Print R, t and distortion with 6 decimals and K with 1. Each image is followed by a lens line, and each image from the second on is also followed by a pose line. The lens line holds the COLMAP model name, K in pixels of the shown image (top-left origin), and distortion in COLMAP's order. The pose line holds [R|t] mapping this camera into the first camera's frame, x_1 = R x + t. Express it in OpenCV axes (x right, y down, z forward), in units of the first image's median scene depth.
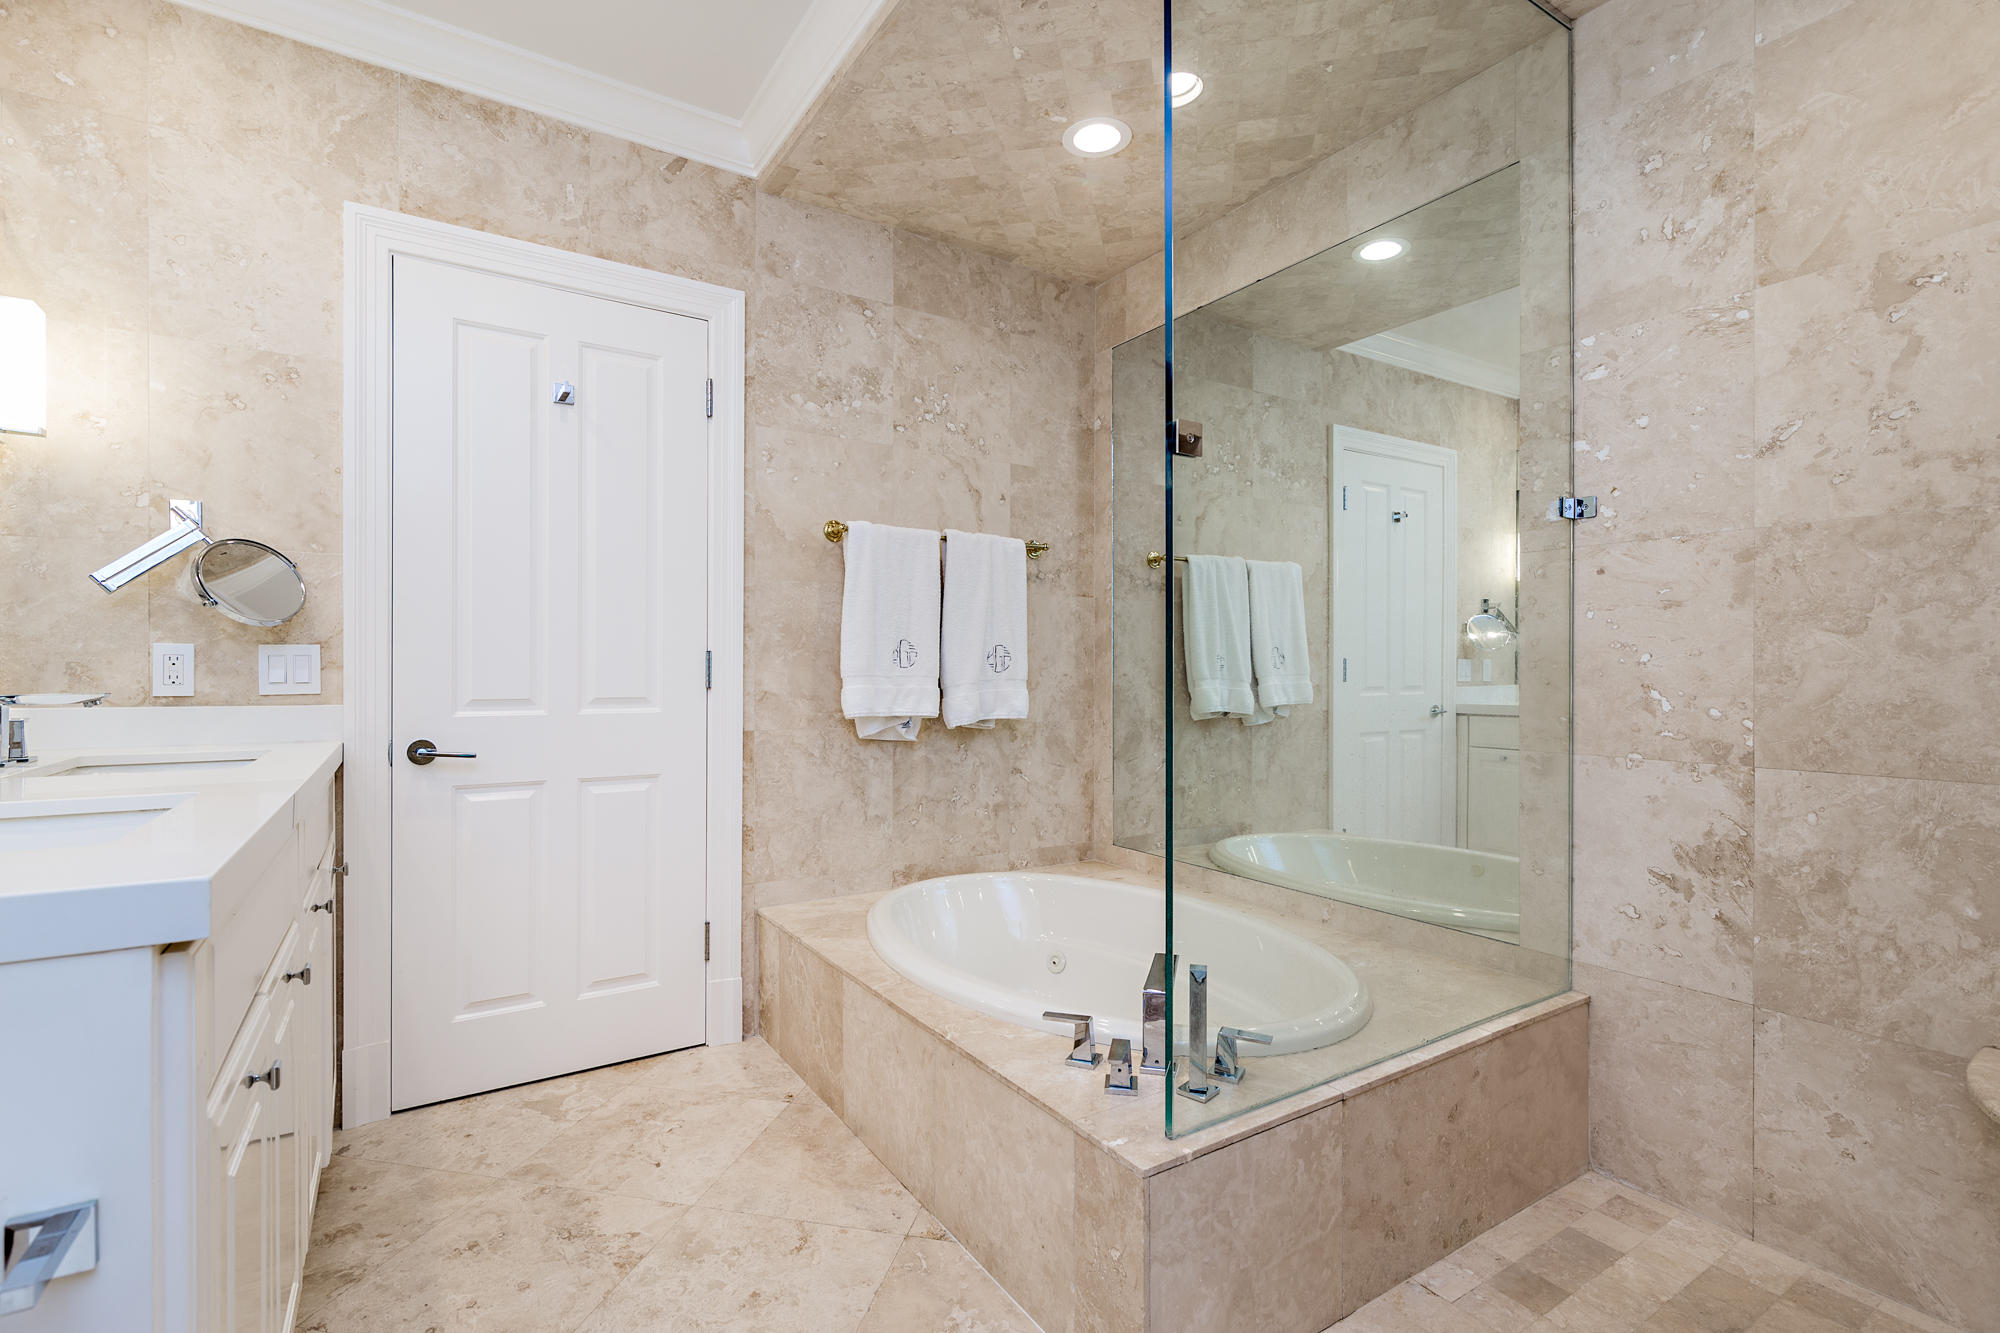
lens RADIAL K [[933.1, 0, 1001.7], [0, 933.1, 667.4], [0, 0, 1]] dist [0.005043, -0.001828]
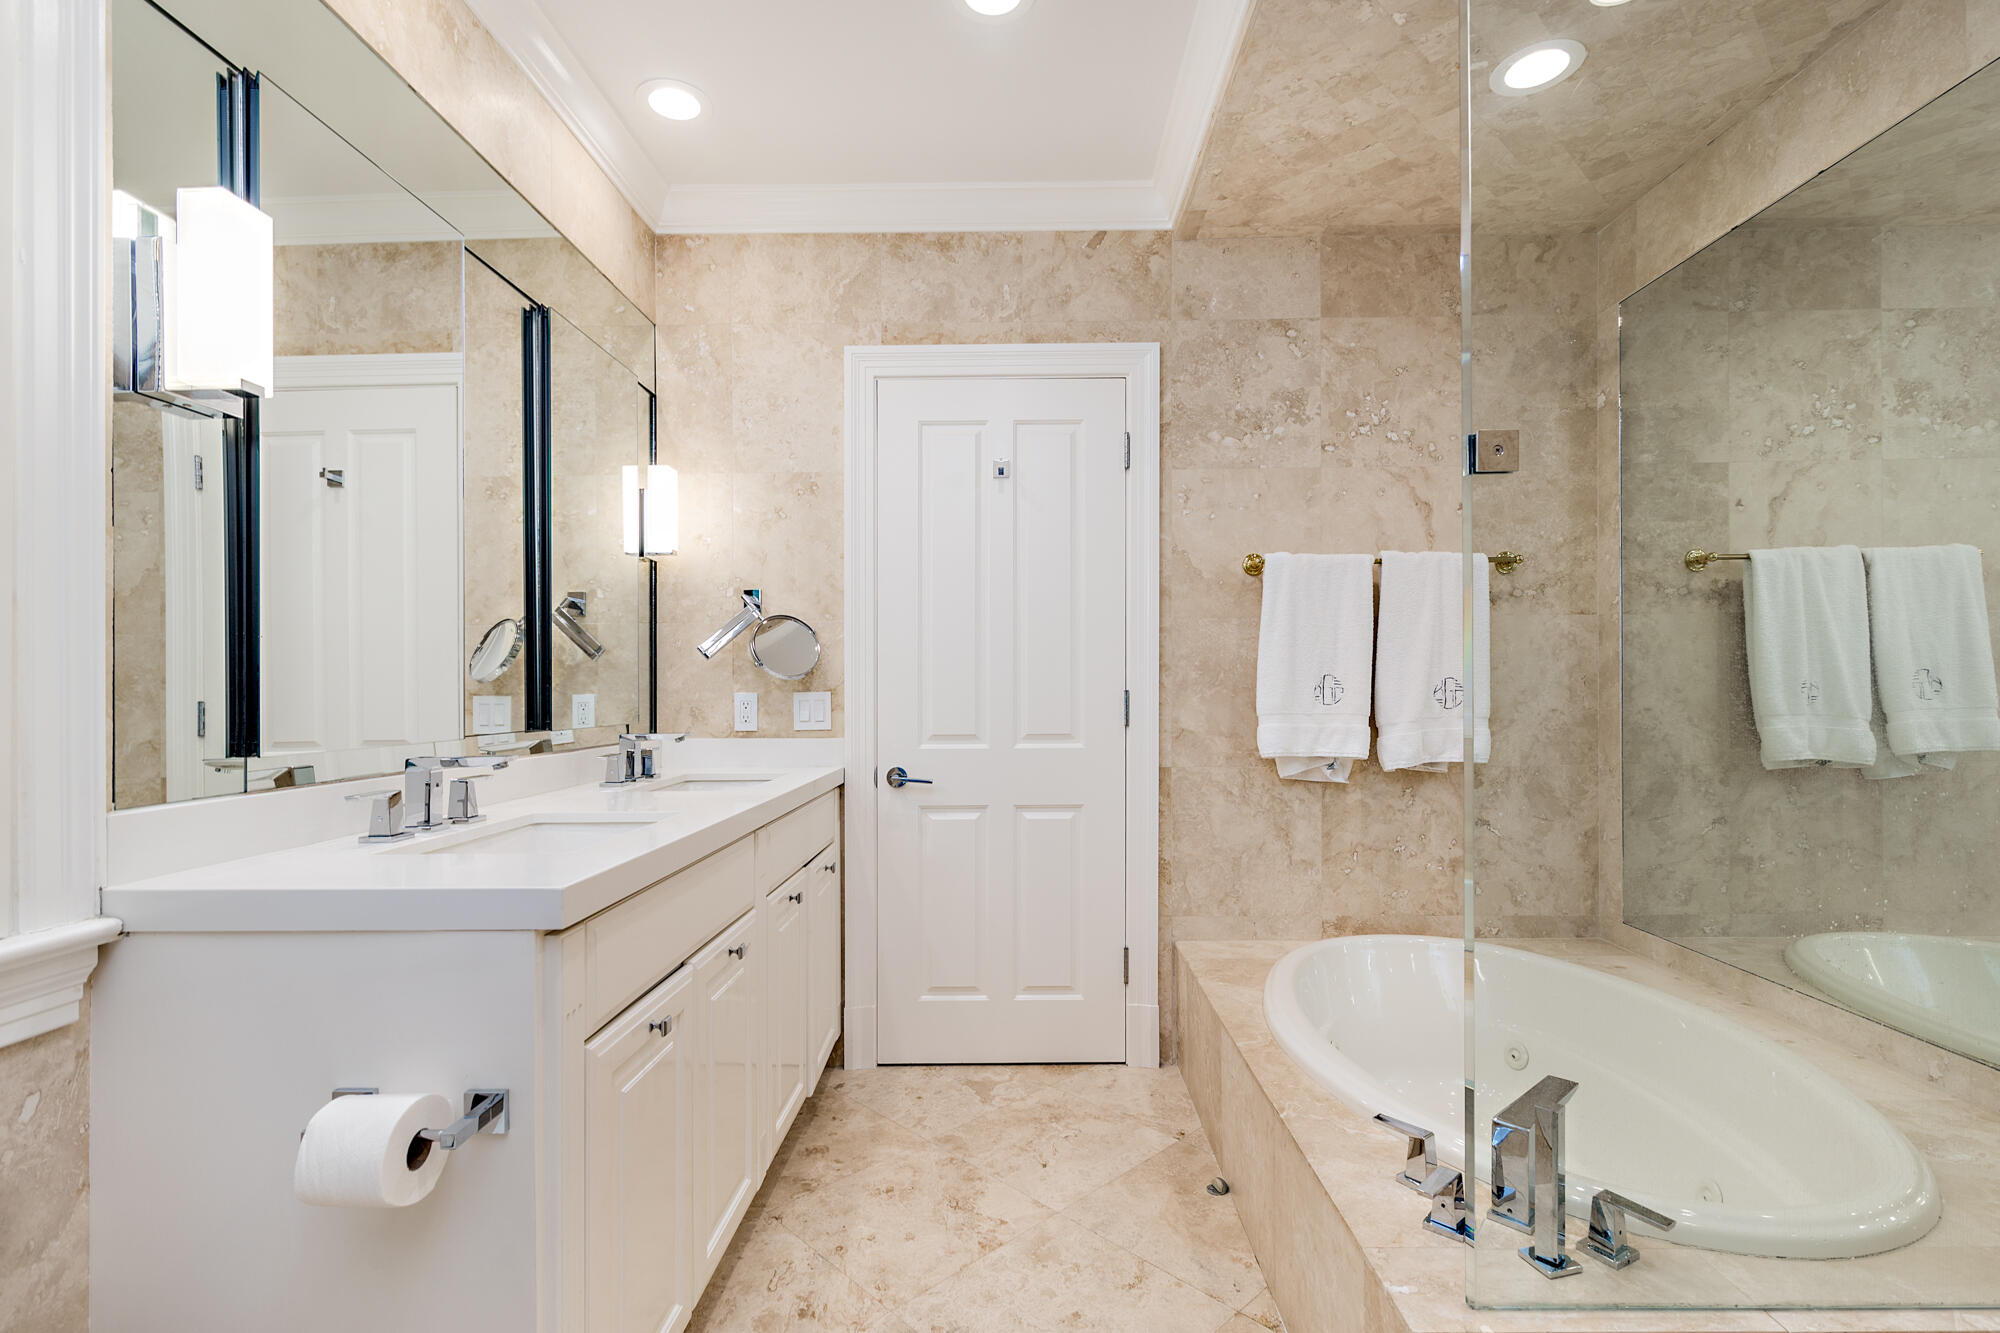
lens RADIAL K [[933.1, 0, 1000.7], [0, 933.1, 678.6], [0, 0, 1]] dist [0.005043, -0.001828]
pose [[0.830294, -0.014145, -0.557145, 0.166956], [0.011923, 0.999900, -0.007617, -0.026162], [0.557197, -0.000318, 0.830380, 0.047130]]
